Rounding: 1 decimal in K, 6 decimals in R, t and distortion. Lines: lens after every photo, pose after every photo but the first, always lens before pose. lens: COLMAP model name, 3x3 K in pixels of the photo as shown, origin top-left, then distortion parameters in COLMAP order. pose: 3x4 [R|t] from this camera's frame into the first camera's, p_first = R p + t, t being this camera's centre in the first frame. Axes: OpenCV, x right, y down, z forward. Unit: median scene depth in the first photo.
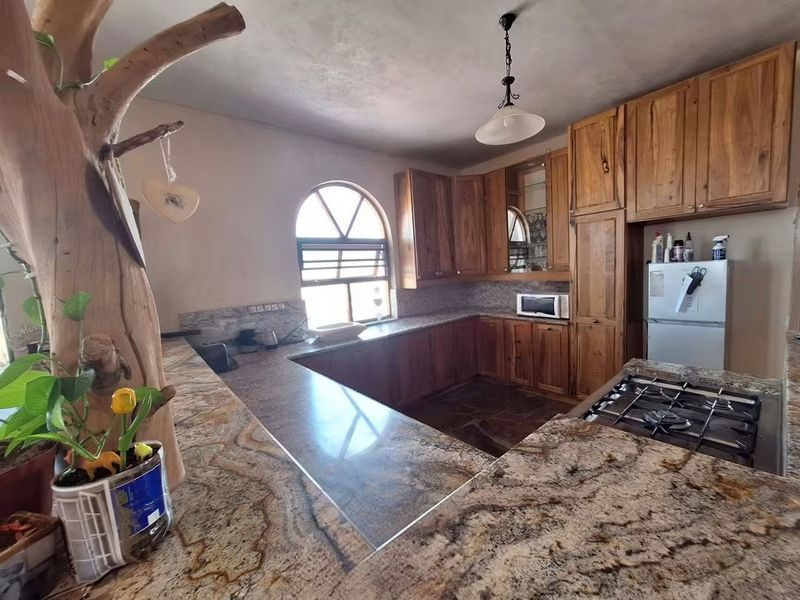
lens RADIAL K [[320.1, 0, 416.7], [0, 320.1, 299.9], [0, 0, 1]] dist [-0.001215, 0.000450]
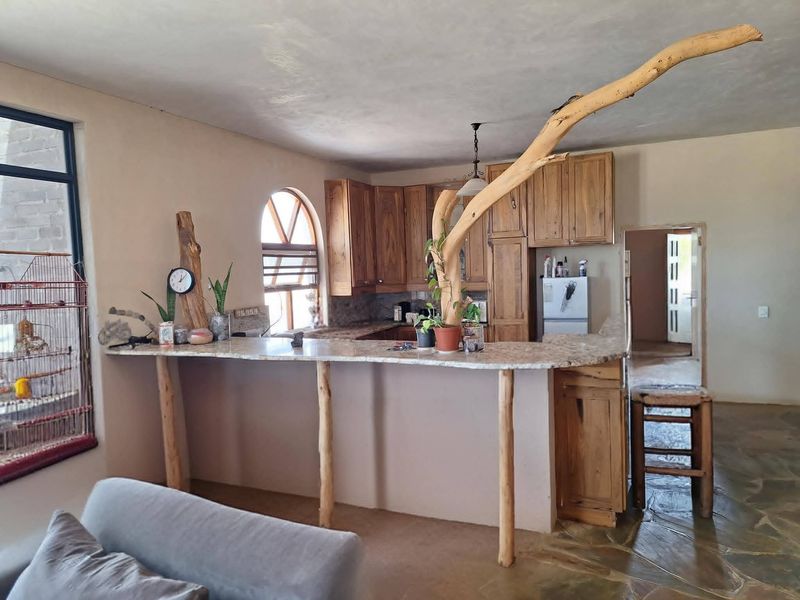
lens RADIAL K [[569.9, 0, 393.9], [0, 569.9, 299.3], [0, 0, 1]] dist [0.040695, -0.002224]
pose [[0.906984, 0.006149, 0.421121, -0.817585], [0.017100, 0.998531, -0.051408, 0.085919], [-0.420819, 0.053827, 0.905546, -0.872414]]
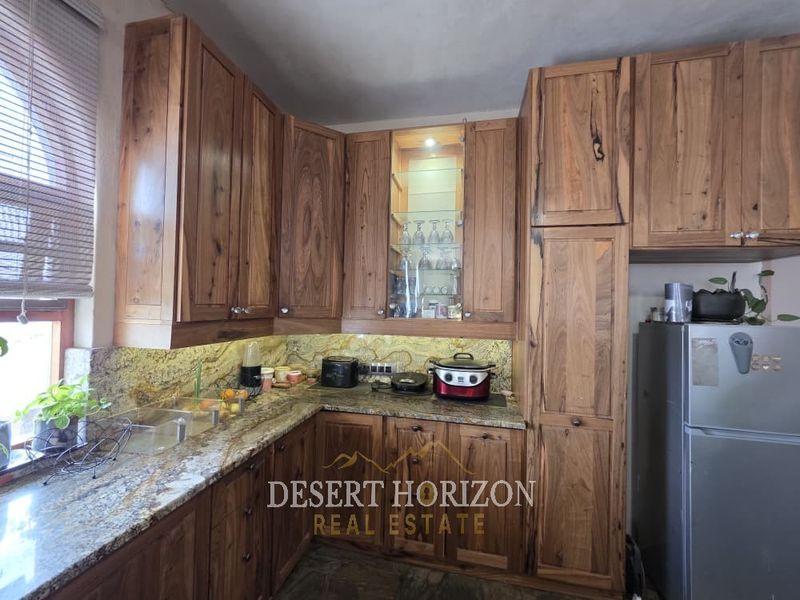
lens RADIAL K [[320.1, 0, 402.4], [0, 320.1, 301.1], [0, 0, 1]] dist [-0.001215, 0.000450]
pose [[0.802069, 0.090533, 0.590329, -0.010699], [-0.015828, 0.991319, -0.130523, -0.061065], [-0.597021, 0.095345, 0.796540, 0.750533]]
